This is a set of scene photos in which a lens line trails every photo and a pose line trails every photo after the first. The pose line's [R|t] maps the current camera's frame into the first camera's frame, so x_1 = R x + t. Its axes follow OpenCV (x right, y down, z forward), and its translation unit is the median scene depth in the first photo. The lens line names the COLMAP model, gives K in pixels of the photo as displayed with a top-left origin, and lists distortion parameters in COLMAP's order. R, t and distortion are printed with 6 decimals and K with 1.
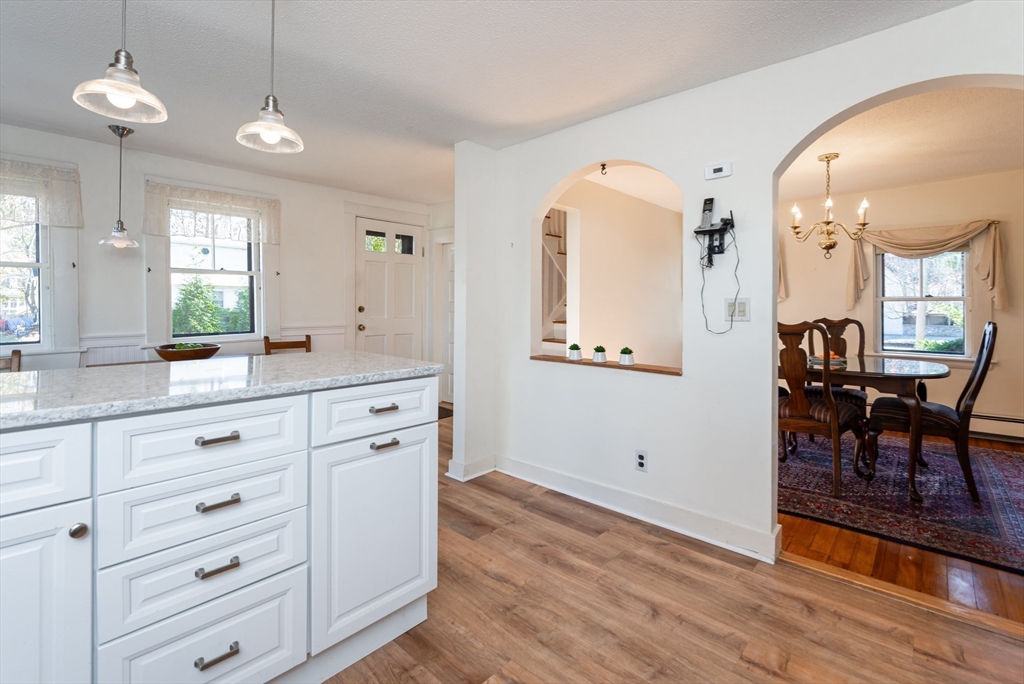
lens RADIAL K [[462.1, 0, 510.7], [0, 462.1, 302.2], [0, 0, 1]] dist [0.001149, 0.000038]
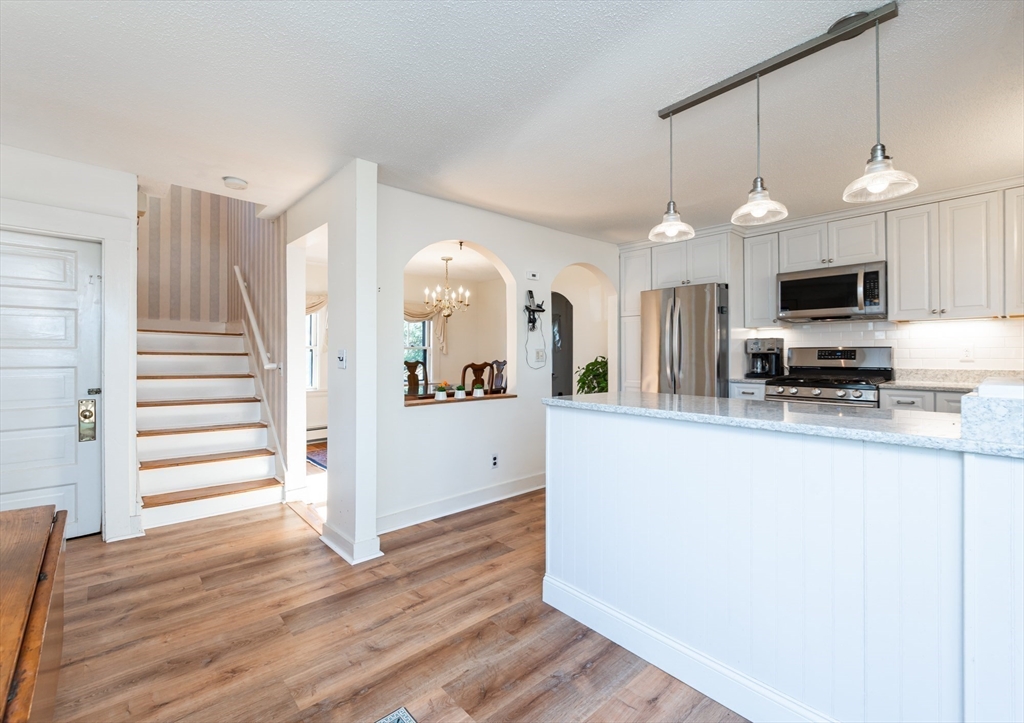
lens RADIAL K [[451.9, 0, 512.9], [0, 451.9, 358.1], [0, 0, 1]] dist [-0.000285, 0.000004]
pose [[0.092759, 0.001761, 0.995687, -1.092590], [0.006379, 0.999977, -0.002363, 0.026946], [-0.995668, 0.006570, 0.092745, 0.799109]]
